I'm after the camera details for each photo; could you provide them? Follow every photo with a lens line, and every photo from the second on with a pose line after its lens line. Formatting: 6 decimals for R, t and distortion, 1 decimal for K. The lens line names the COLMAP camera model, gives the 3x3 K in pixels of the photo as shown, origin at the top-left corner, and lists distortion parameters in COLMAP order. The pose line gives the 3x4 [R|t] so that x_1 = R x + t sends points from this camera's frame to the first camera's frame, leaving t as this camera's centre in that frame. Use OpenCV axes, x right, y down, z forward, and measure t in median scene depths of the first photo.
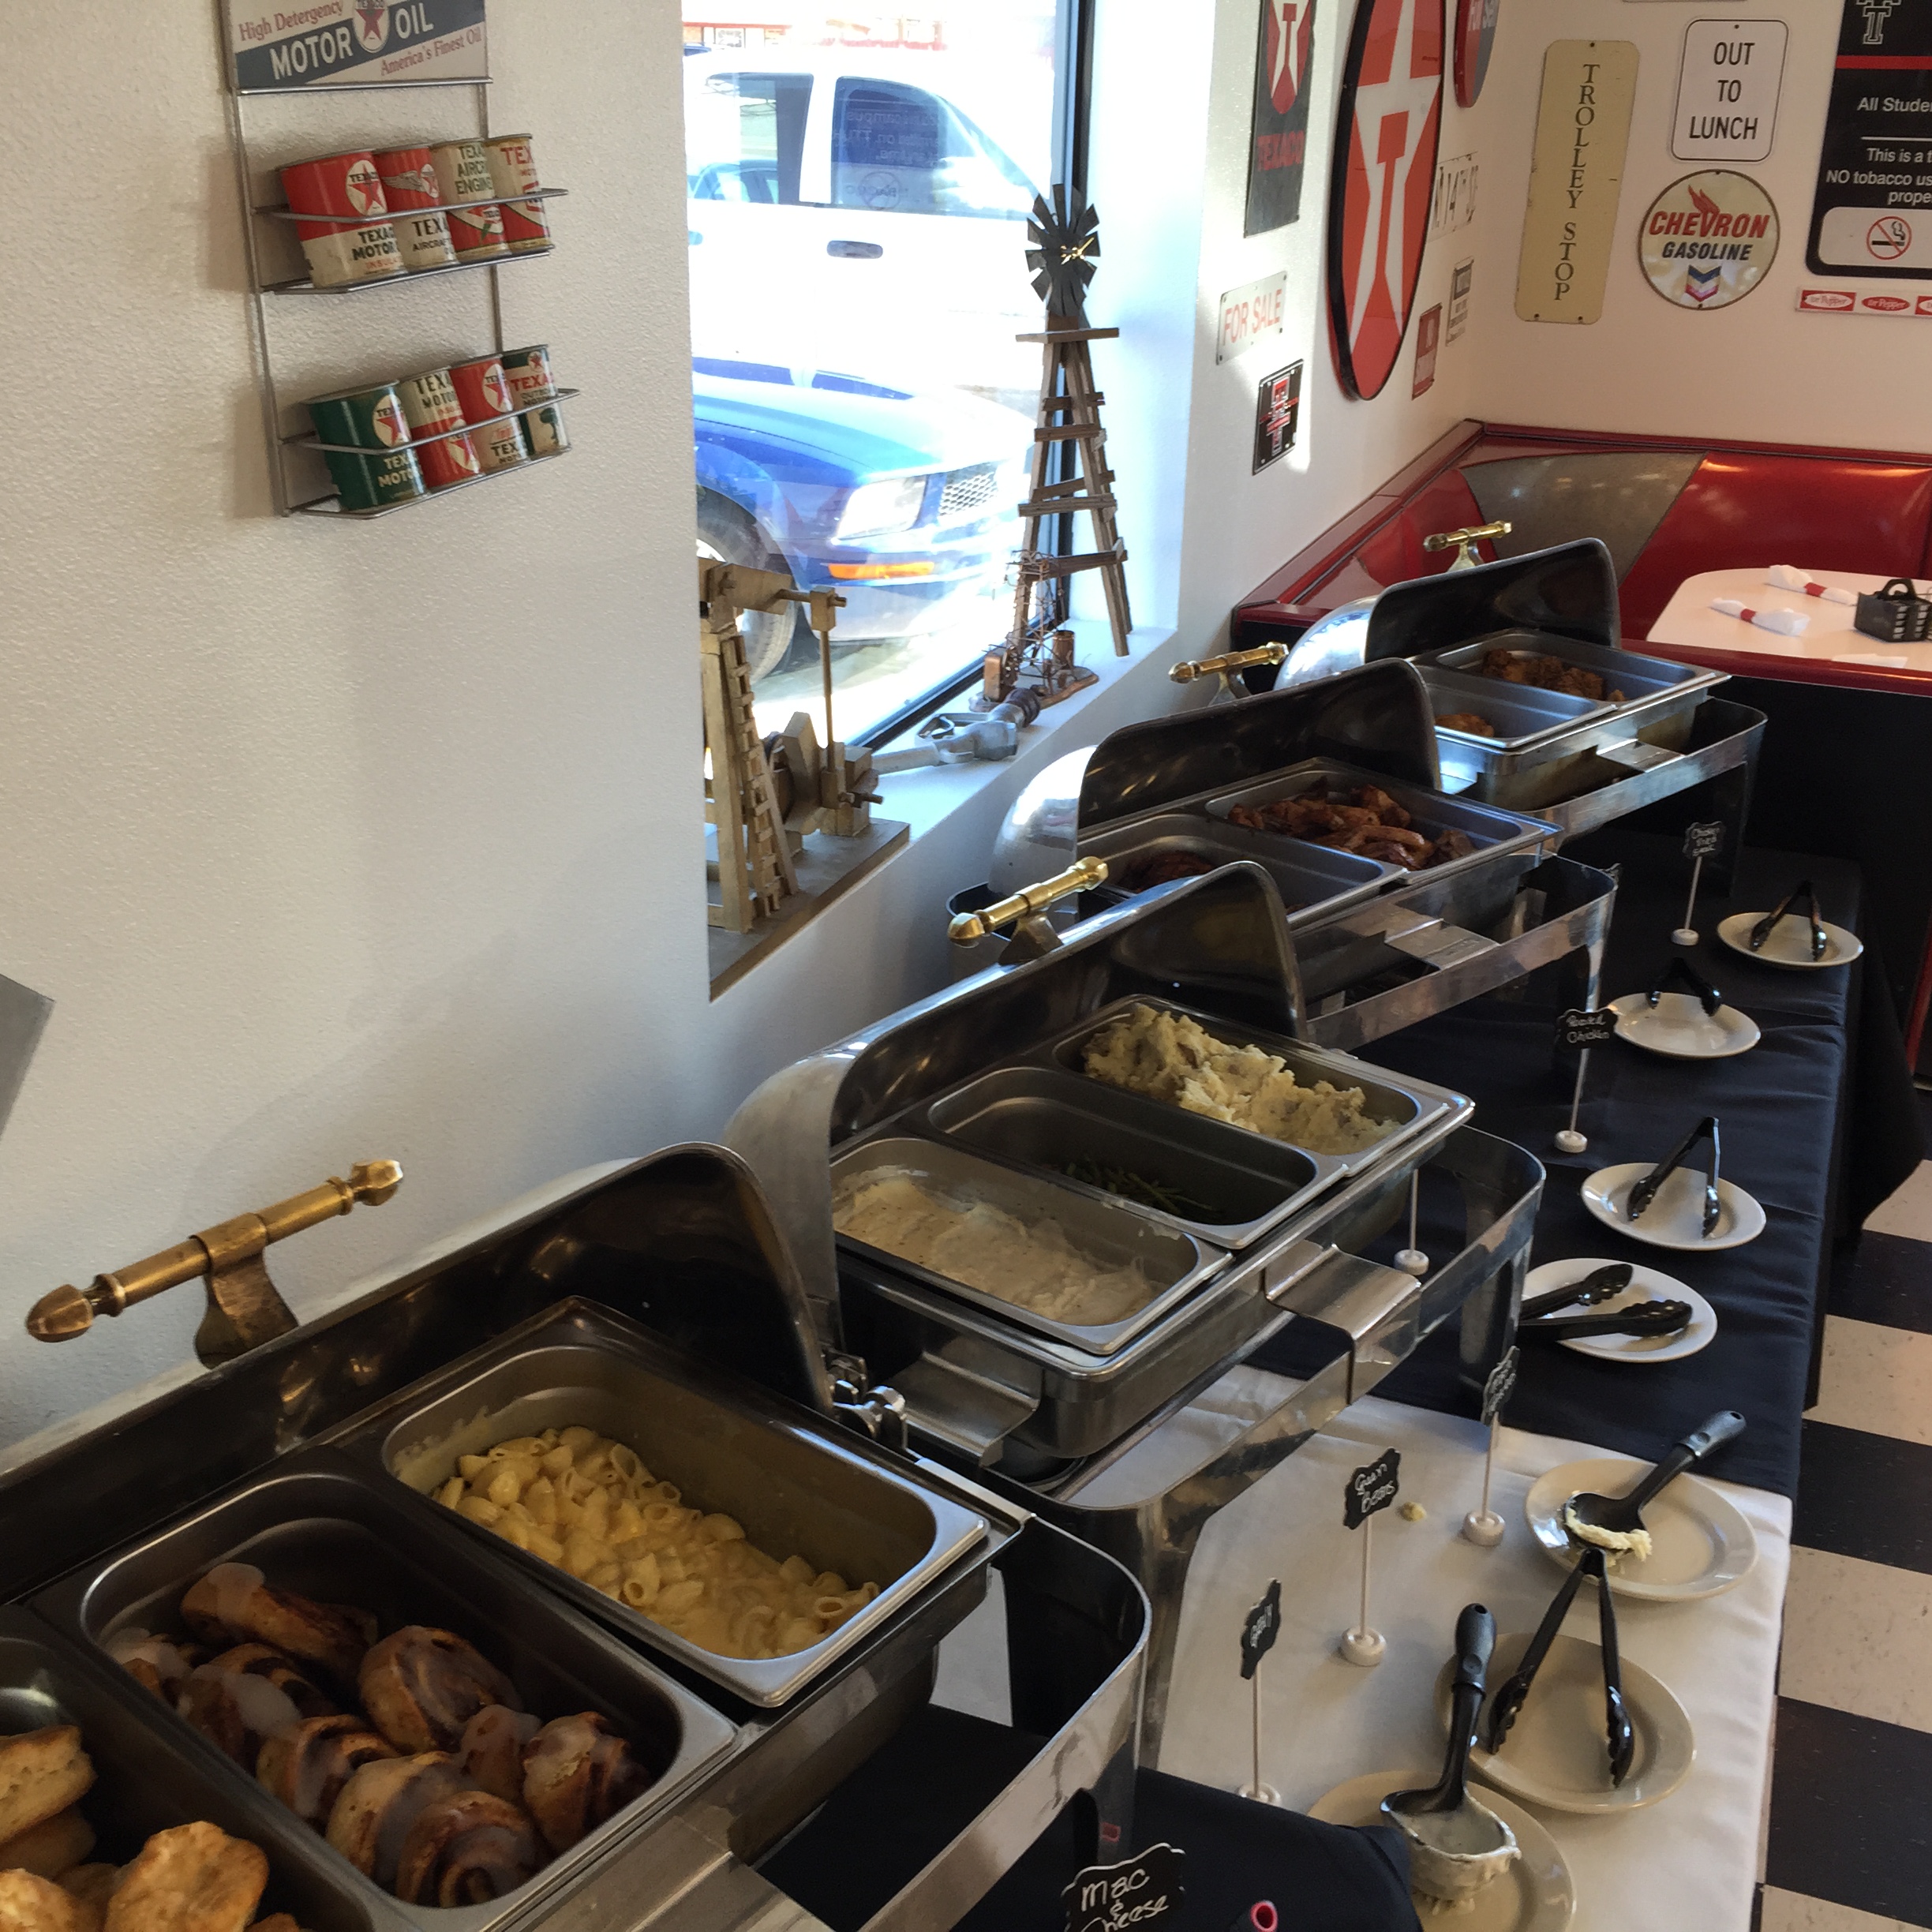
lens RADIAL K [[2245.6, 0, 966.0], [0, 2245.6, 966.0], [0, 0, 1]] dist [0.092913, -0.139035]
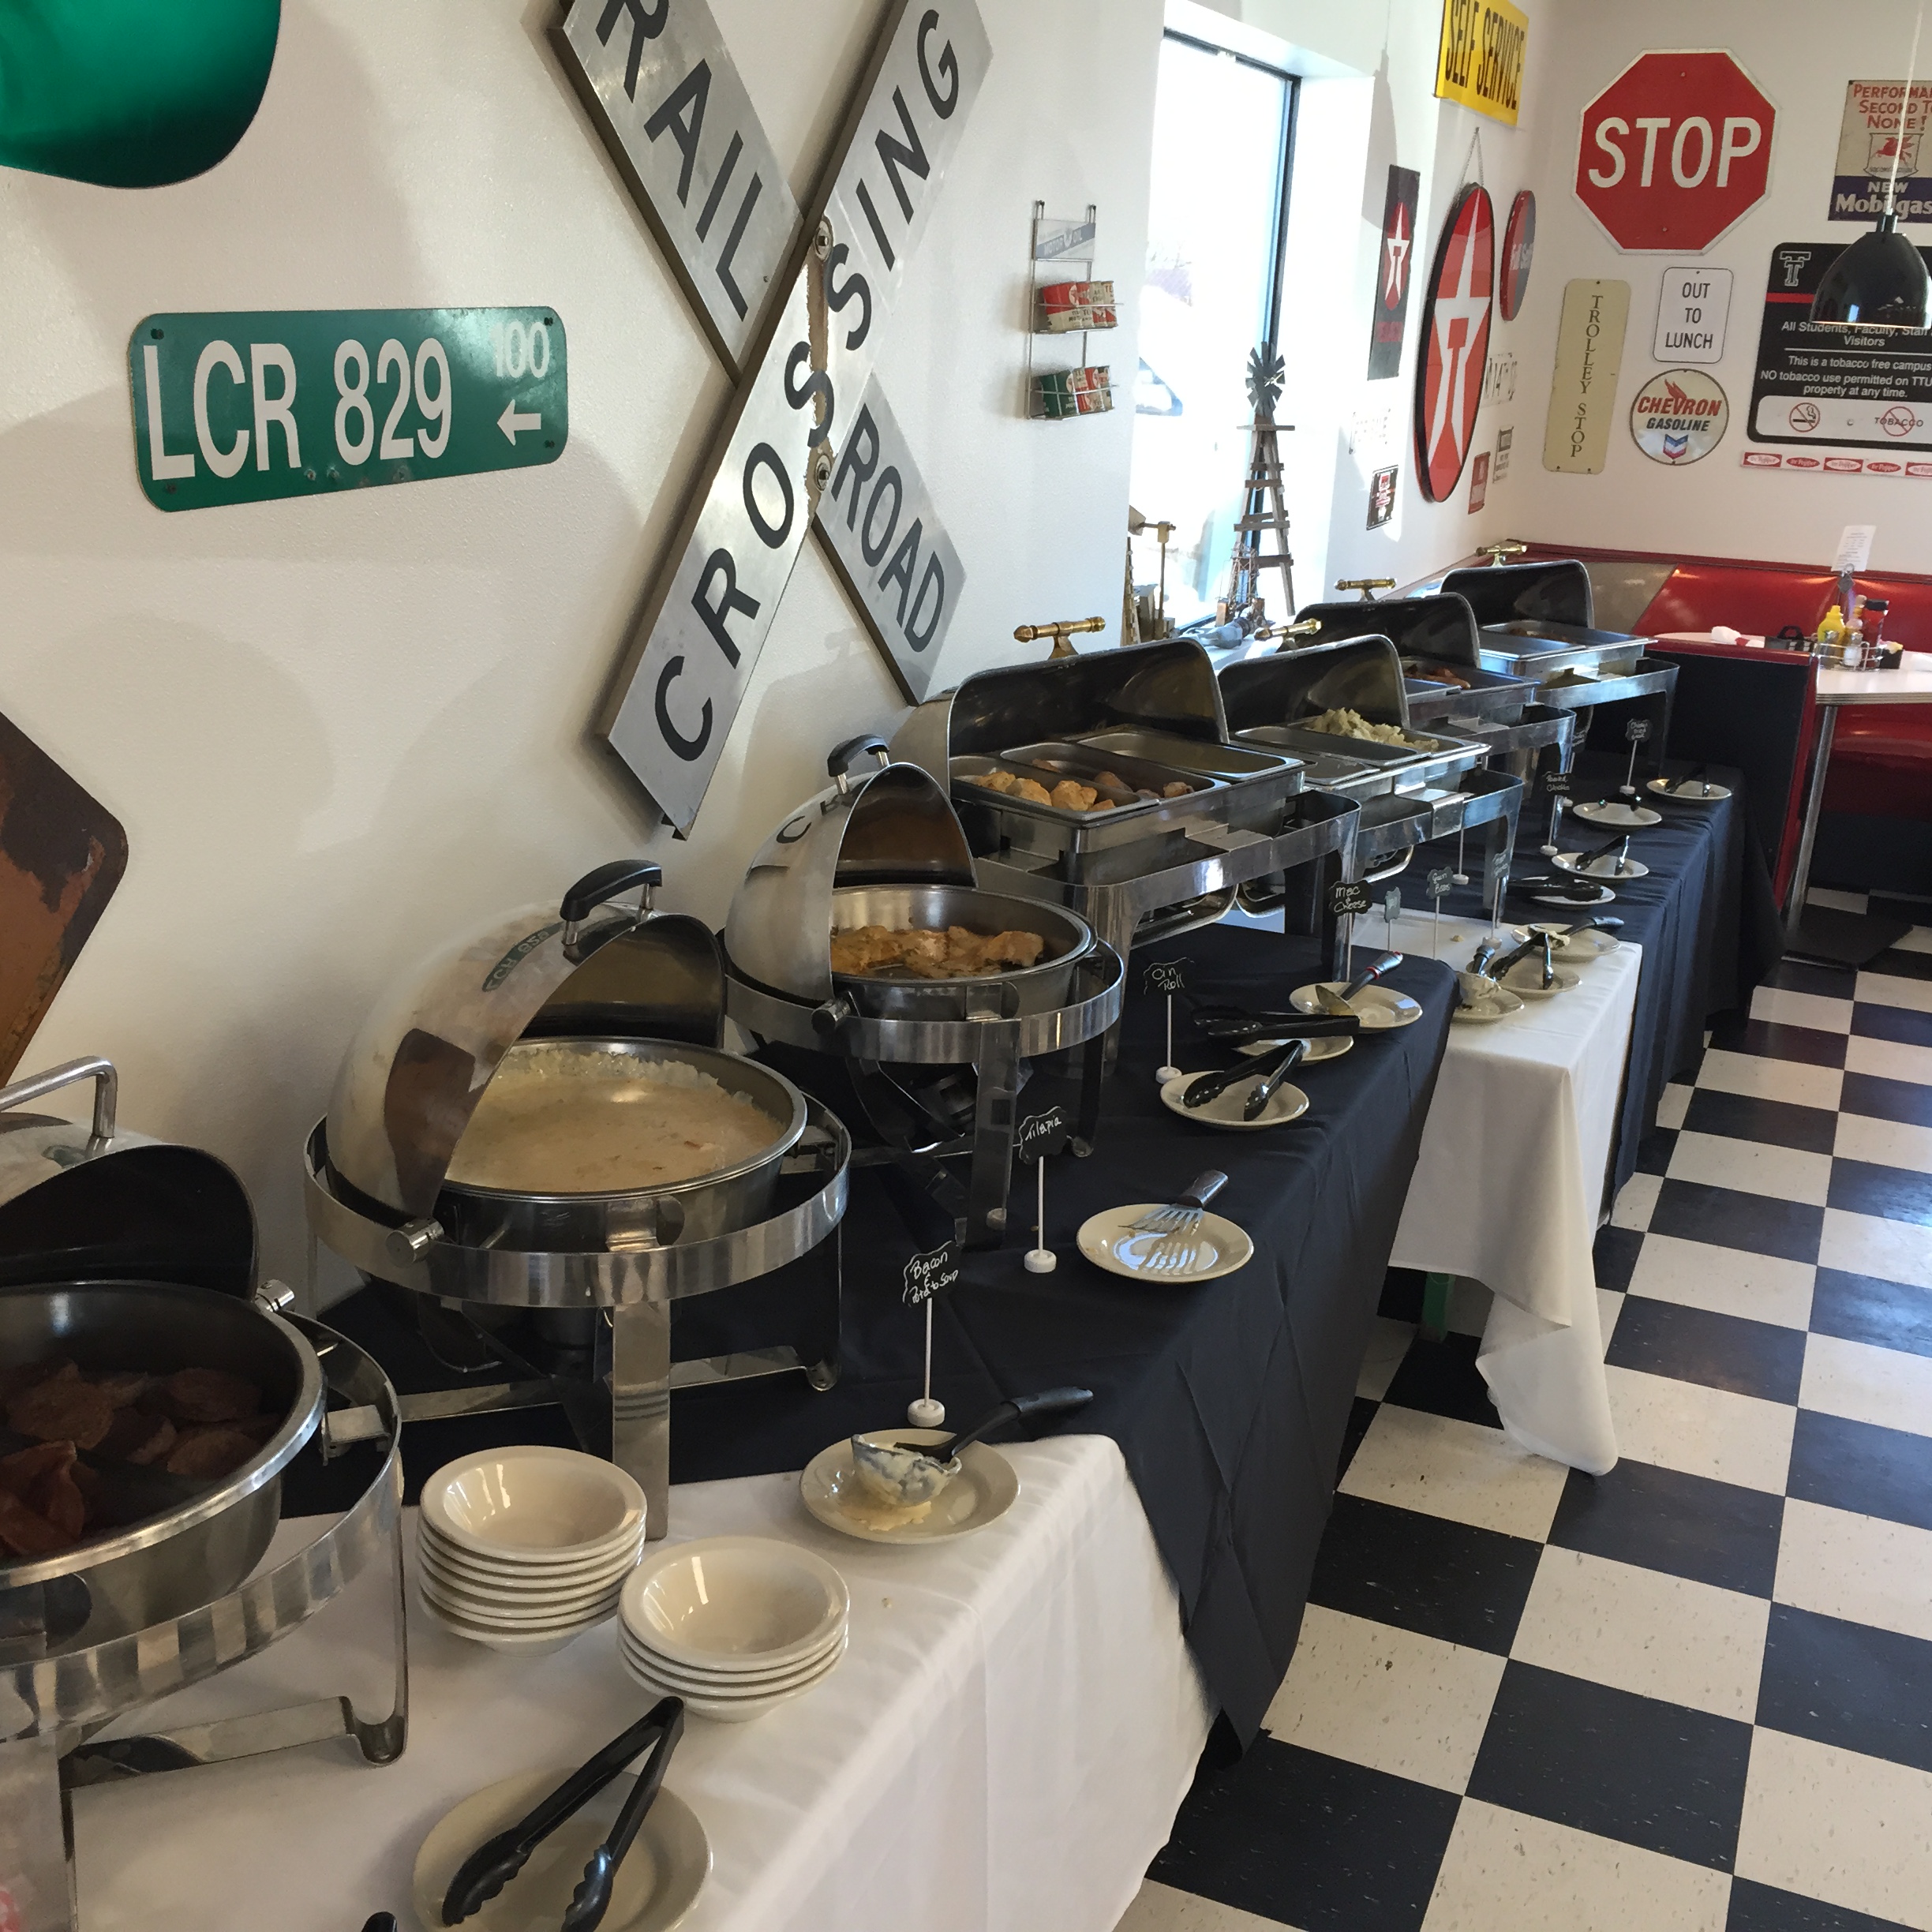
lens RADIAL K [[2245.6, 0, 966.0], [0, 2245.6, 966.0], [0, 0, 1]] dist [0.092913, -0.139035]
pose [[0.999161, 0.033182, -0.024019, -0.102719], [-0.035327, 0.994833, -0.095183, 0.239721], [0.020736, 0.095952, 0.995170, -0.539149]]
